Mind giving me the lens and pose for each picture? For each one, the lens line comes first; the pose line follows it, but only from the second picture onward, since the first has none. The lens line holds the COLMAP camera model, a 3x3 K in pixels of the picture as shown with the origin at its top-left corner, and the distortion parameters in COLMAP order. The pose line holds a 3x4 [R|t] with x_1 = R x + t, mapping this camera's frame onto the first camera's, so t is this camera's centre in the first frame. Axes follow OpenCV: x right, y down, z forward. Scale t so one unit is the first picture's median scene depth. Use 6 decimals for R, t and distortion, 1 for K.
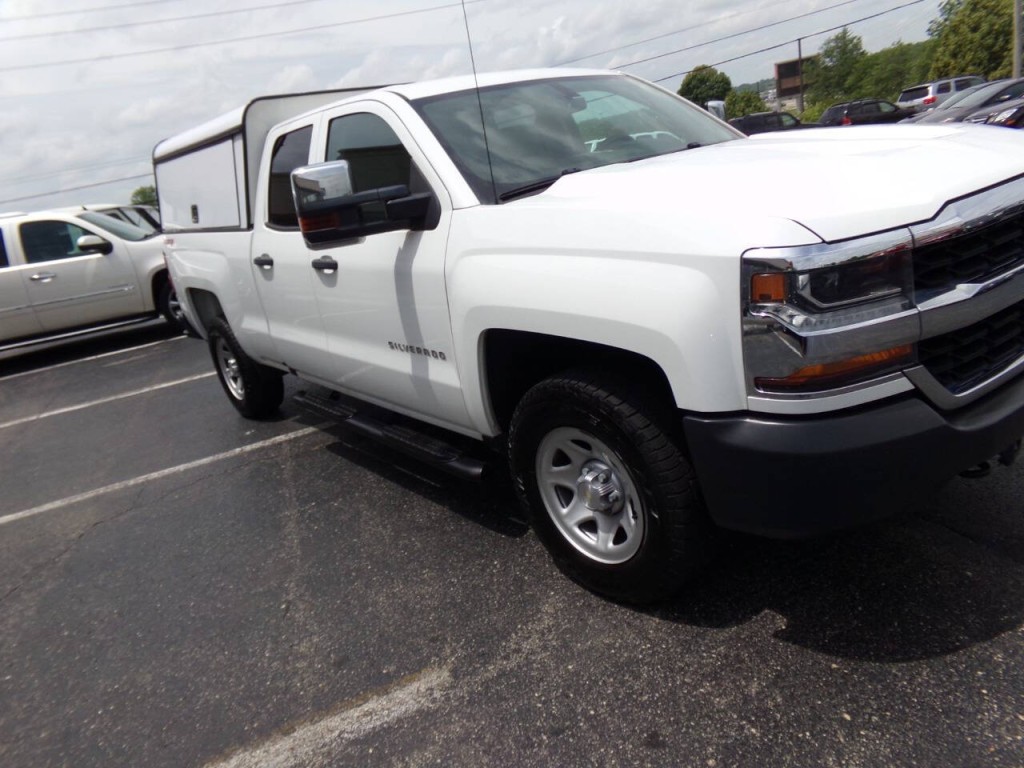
lens RADIAL K [[706.8, 0, 518.1], [0, 706.8, 385.4], [0, 0, 1]] dist [-0.052906, 0.082230]
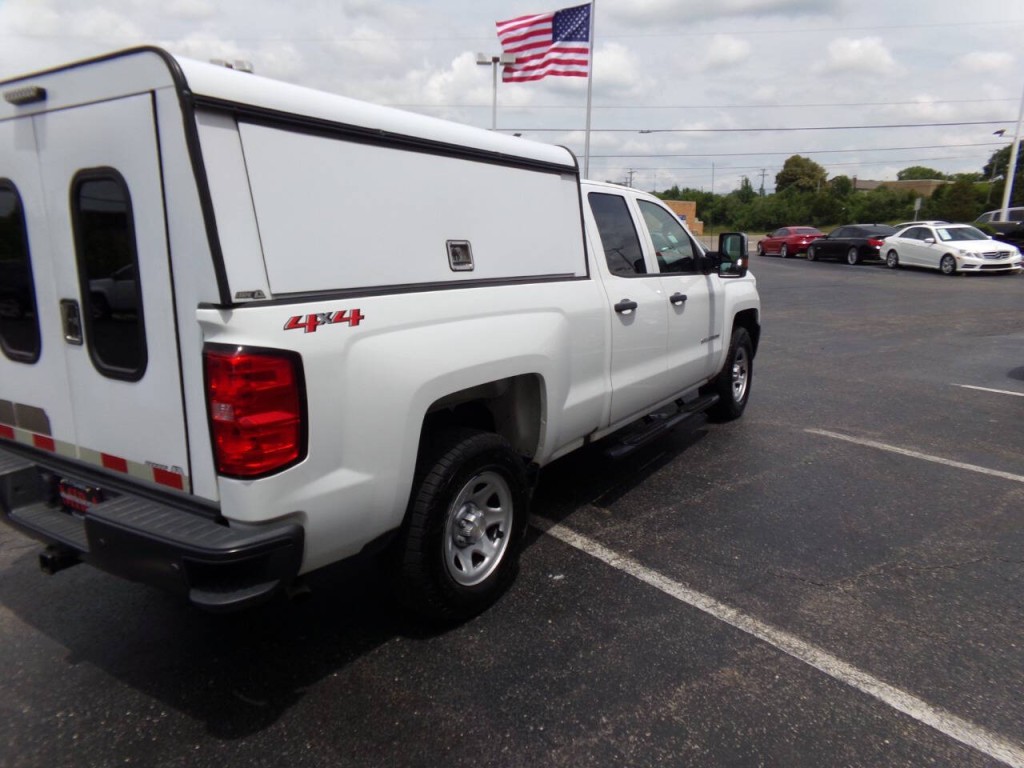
lens RADIAL K [[706.8, 0, 518.5], [0, 706.8, 389.7], [0, 0, 1]] dist [-0.052906, 0.082230]
pose [[-0.289844, -0.029684, 0.956613, -1.389669], [0.355585, 0.924633, 0.136430, -0.280613], [-0.888566, 0.379701, -0.257444, 1.557716]]
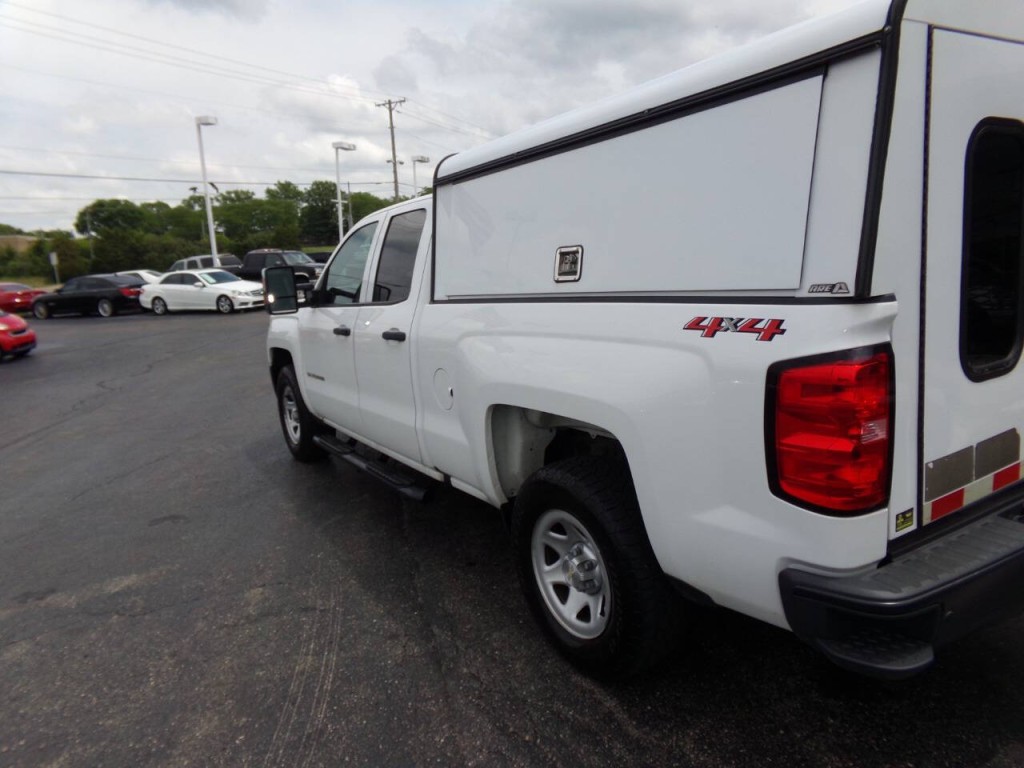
lens RADIAL K [[706.8, 0, 516.6], [0, 706.8, 389.2], [0, 0, 1]] dist [-0.052906, 0.082230]
pose [[-0.961305, 0.213805, 0.173726, -0.284825], [0.270964, 0.847620, 0.456199, -0.718480], [-0.049716, 0.485620, -0.872755, 2.295044]]
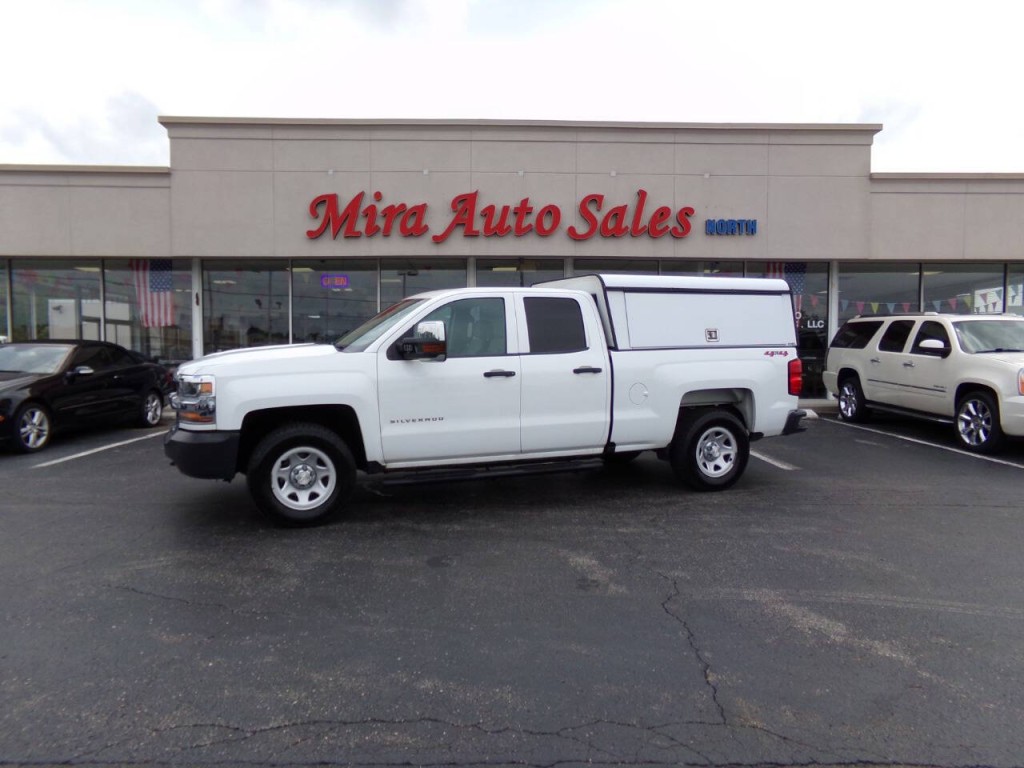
lens RADIAL K [[706.8, 0, 512.6], [0, 706.8, 380.0], [0, 0, 1]] dist [-0.052906, 0.082230]
pose [[-0.310610, 0.227822, -0.922832, 1.657949], [-0.251697, 0.916485, 0.310972, -0.835013], [0.916608, 0.328865, -0.227327, 1.627984]]
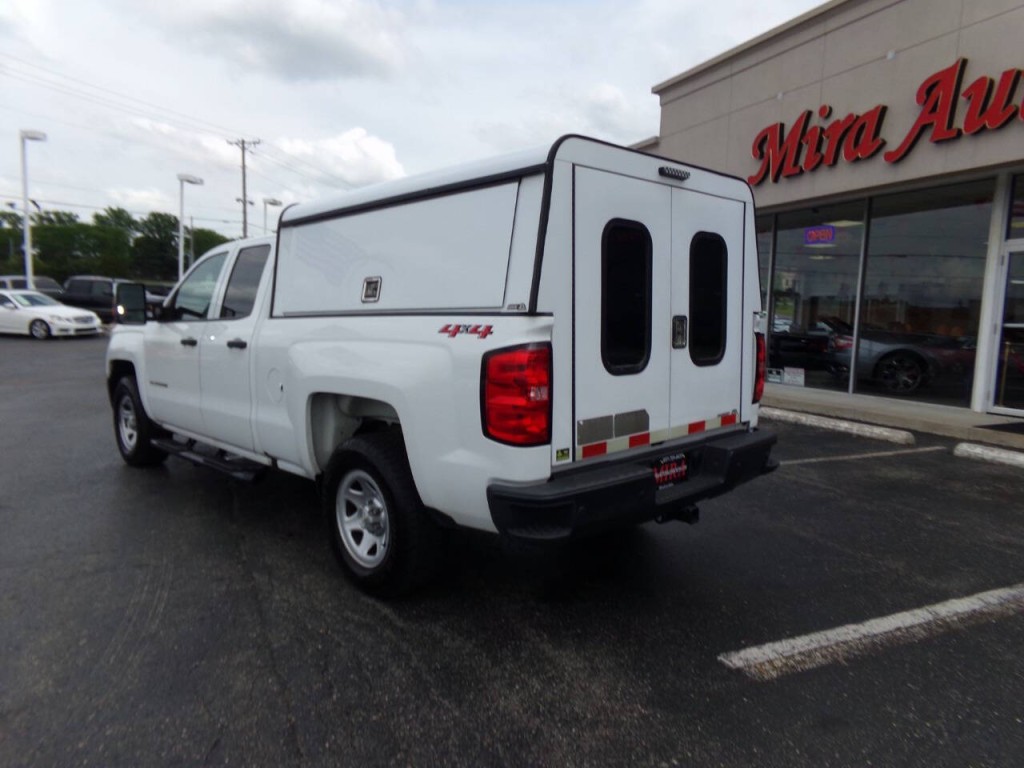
lens RADIAL K [[706.8, 0, 517.7], [0, 706.8, 388.5], [0, 0, 1]] dist [-0.052906, 0.082230]
pose [[-0.983151, 0.174491, -0.054475, -0.357916], [0.134490, 0.892304, 0.430936, -0.760504], [0.123803, 0.416348, -0.900737, 2.573650]]
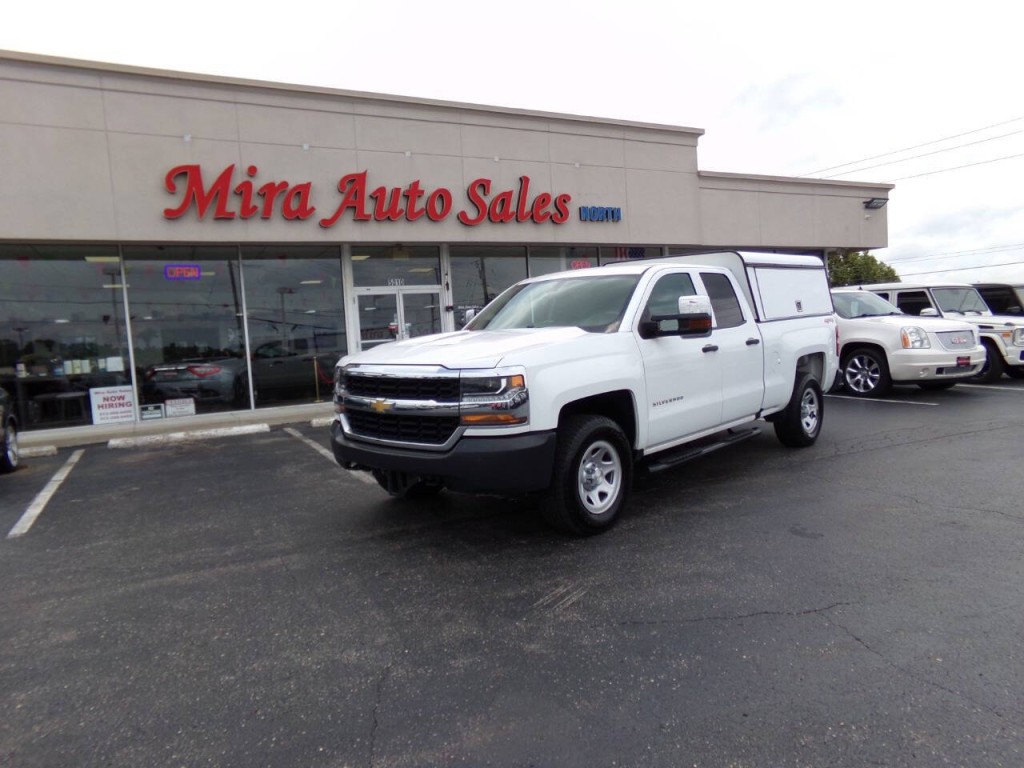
lens RADIAL K [[706.8, 0, 515.6], [0, 706.8, 386.1], [0, 0, 1]] dist [-0.052906, 0.082230]
pose [[0.131778, 0.250441, -0.959121, 1.672684], [-0.288927, 0.935252, 0.204512, -0.459226], [0.948238, 0.250166, 0.195604, 0.520749]]
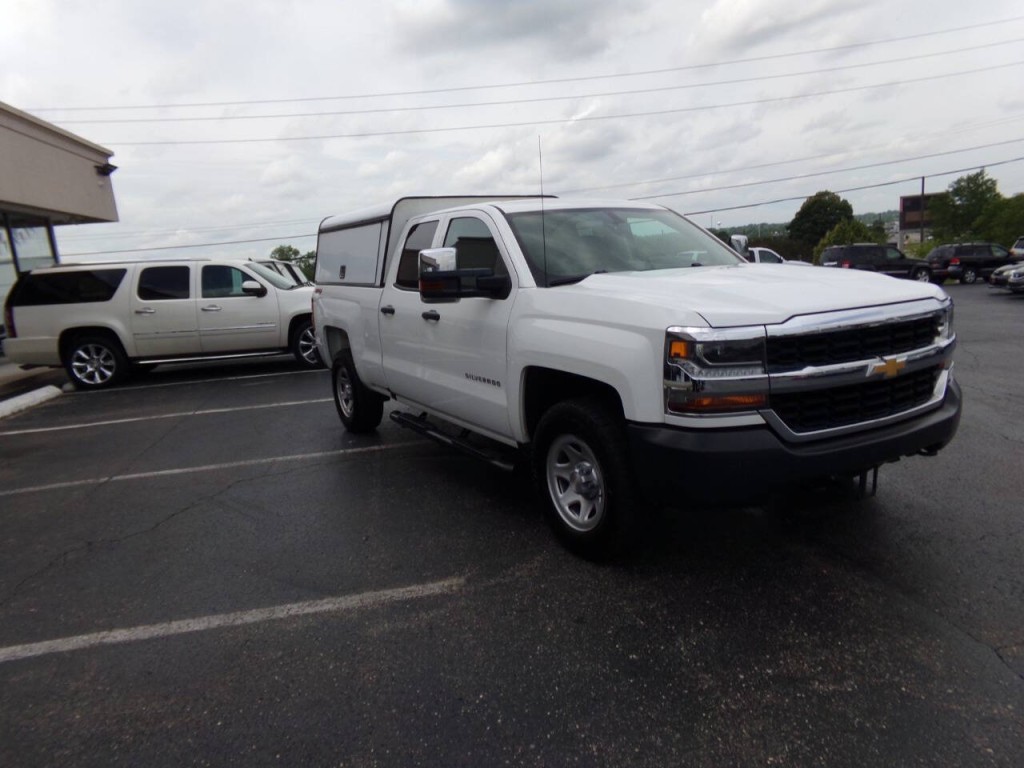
lens RADIAL K [[706.8, 0, 516.5], [0, 706.8, 387.7], [0, 0, 1]] dist [-0.052906, 0.082230]
pose [[0.981220, 0.137312, -0.135475, 0.098162], [-0.152920, 0.981821, -0.112438, 0.094598], [0.117574, 0.131043, 0.984380, -0.331552]]
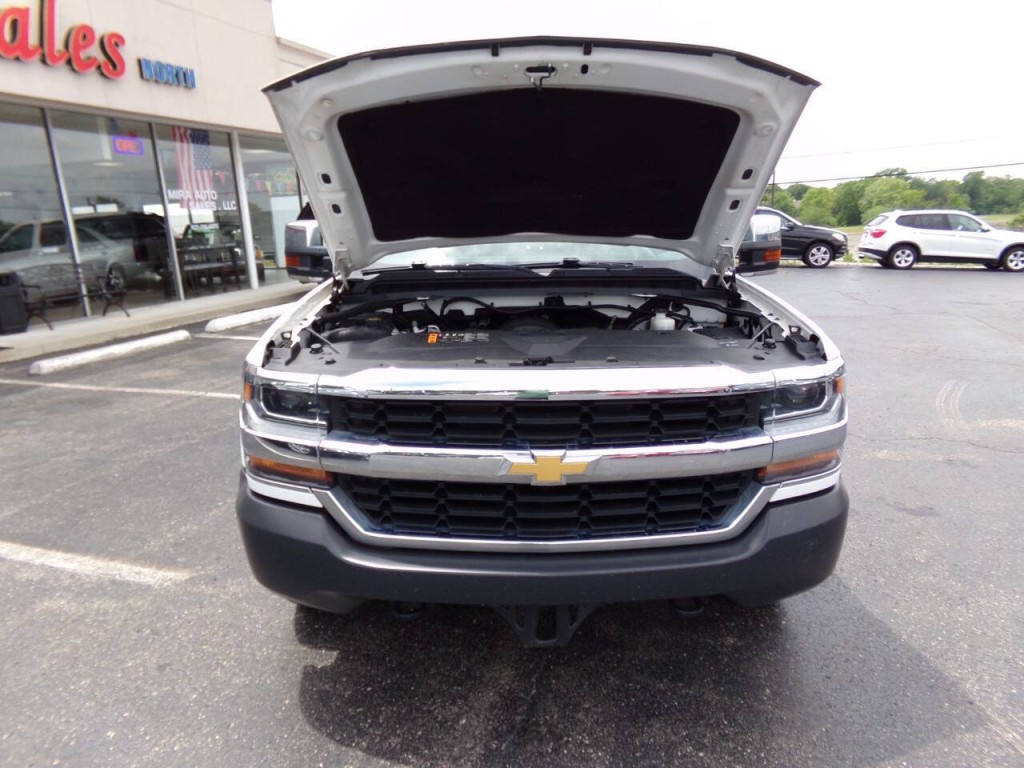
lens RADIAL K [[706.8, 0, 516.6], [0, 706.8, 383.9], [0, 0, 1]] dist [-0.052906, 0.082230]
pose [[0.764595, 0.307213, -0.566581, 0.686204], [-0.310981, 0.945837, 0.093187, -0.195660], [0.564522, 0.104946, 0.818720, 0.087741]]
